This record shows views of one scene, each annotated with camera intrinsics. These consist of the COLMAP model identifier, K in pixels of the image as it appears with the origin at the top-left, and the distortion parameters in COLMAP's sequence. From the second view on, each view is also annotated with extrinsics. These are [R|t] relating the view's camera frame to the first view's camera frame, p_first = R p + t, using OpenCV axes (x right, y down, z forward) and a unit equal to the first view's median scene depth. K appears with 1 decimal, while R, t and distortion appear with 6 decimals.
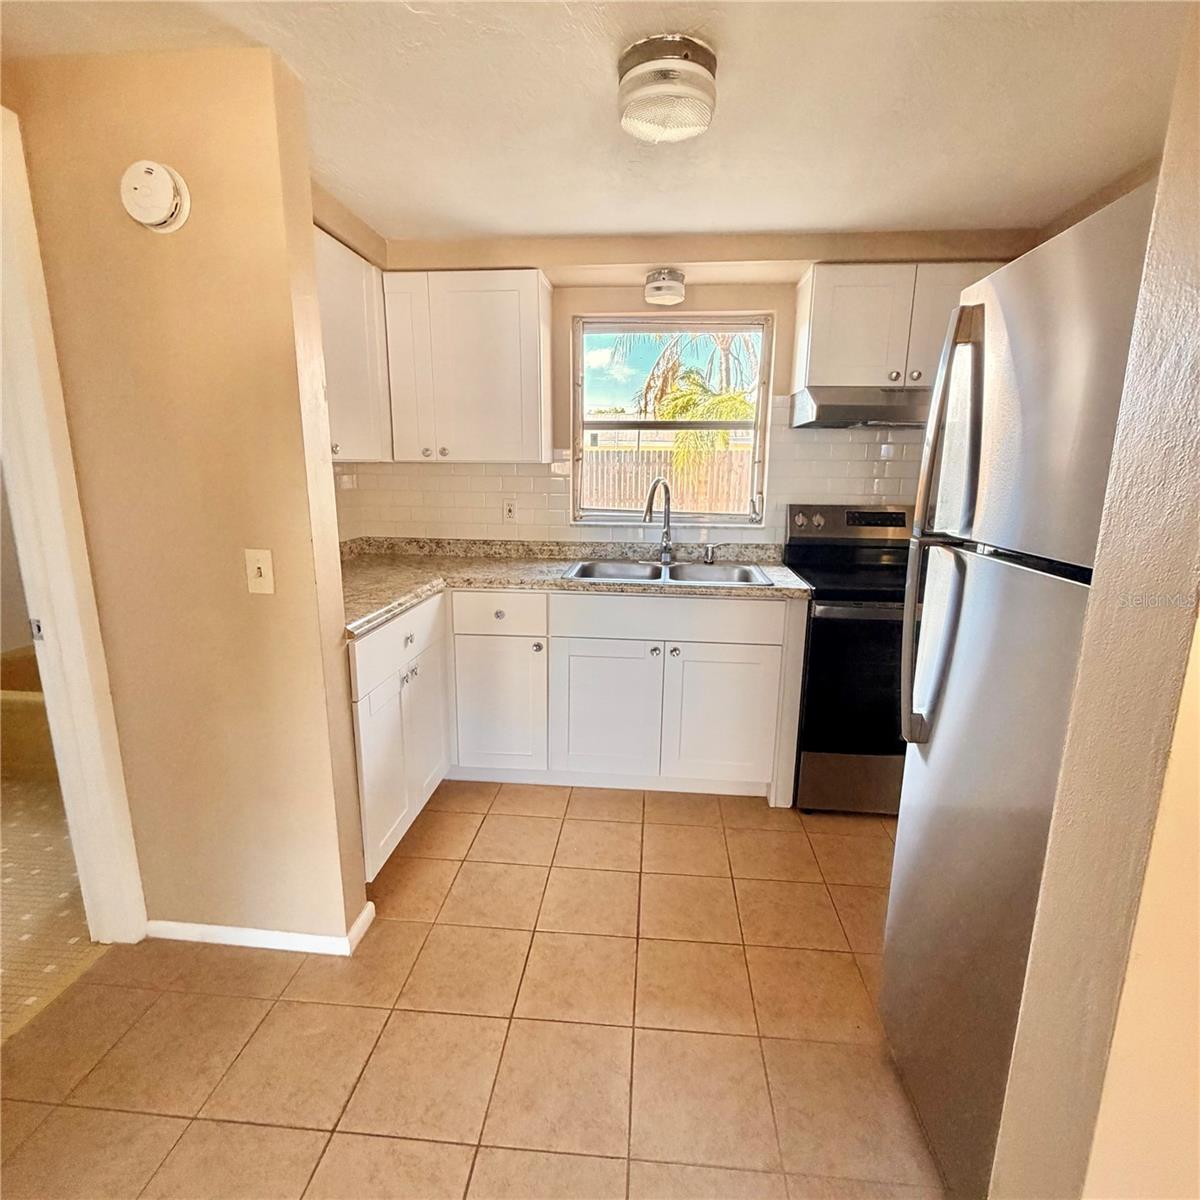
lens RADIAL K [[640.0, 0, 600.0], [0, 640.0, 600.0], [0, 0, 1]] dist [0.001471, 0.001239]
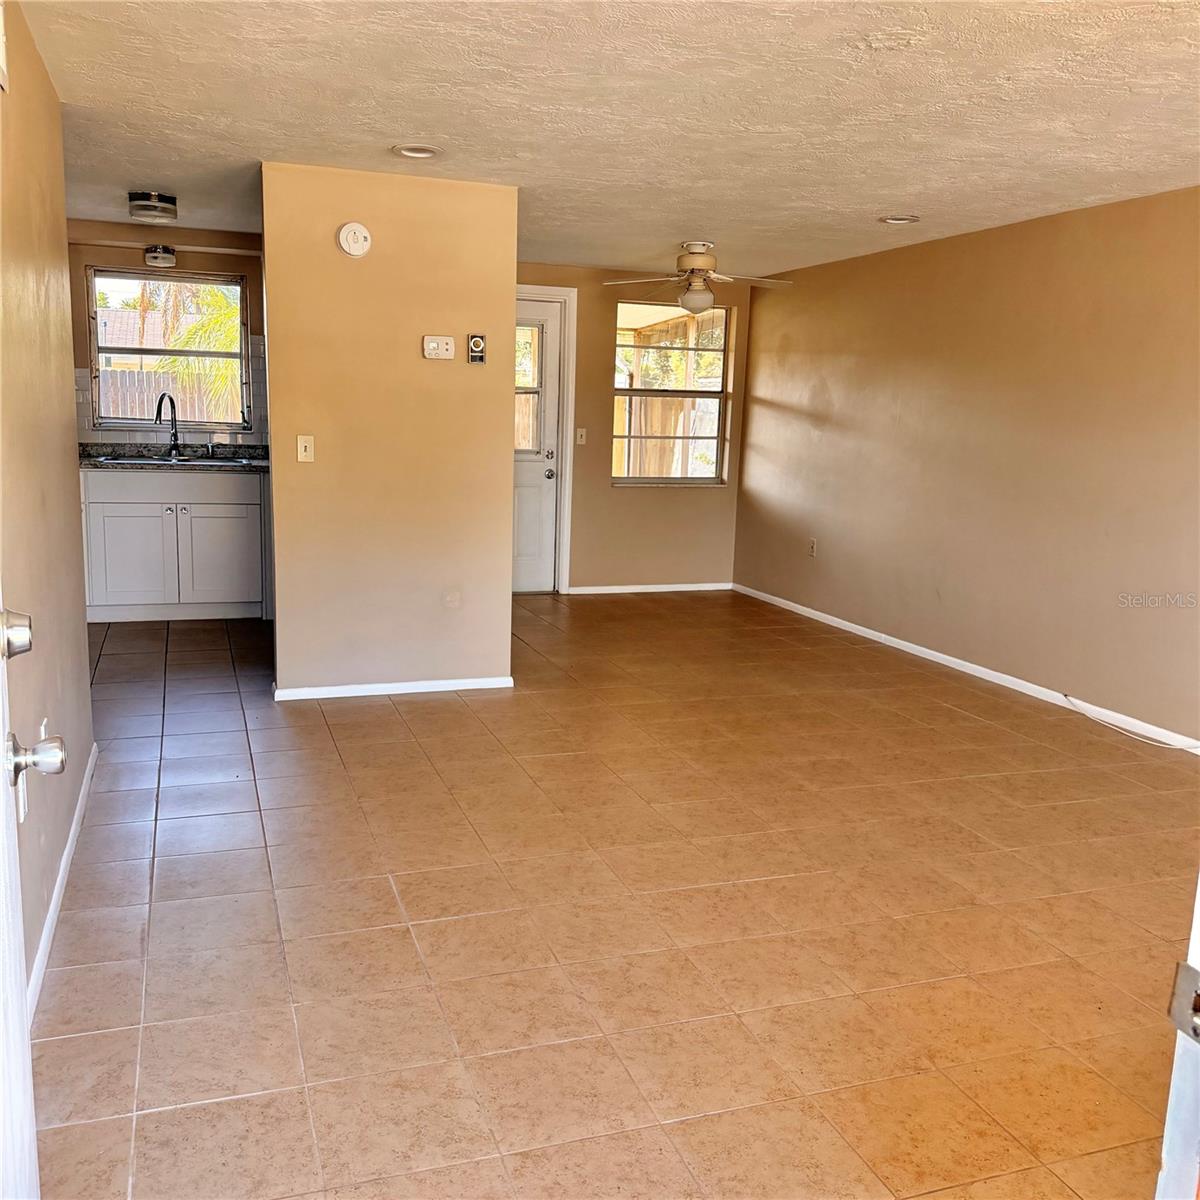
lens RADIAL K [[1113.2, 0, 601.6], [0, 1113.2, 605.7], [0, 0, 1]] dist [0.160342, -0.324593]
pose [[0.904212, -0.059398, 0.422933, -0.118608], [0.063250, 0.997986, 0.004934, 0.315363], [-0.422374, 0.022289, 0.906148, -1.610727]]
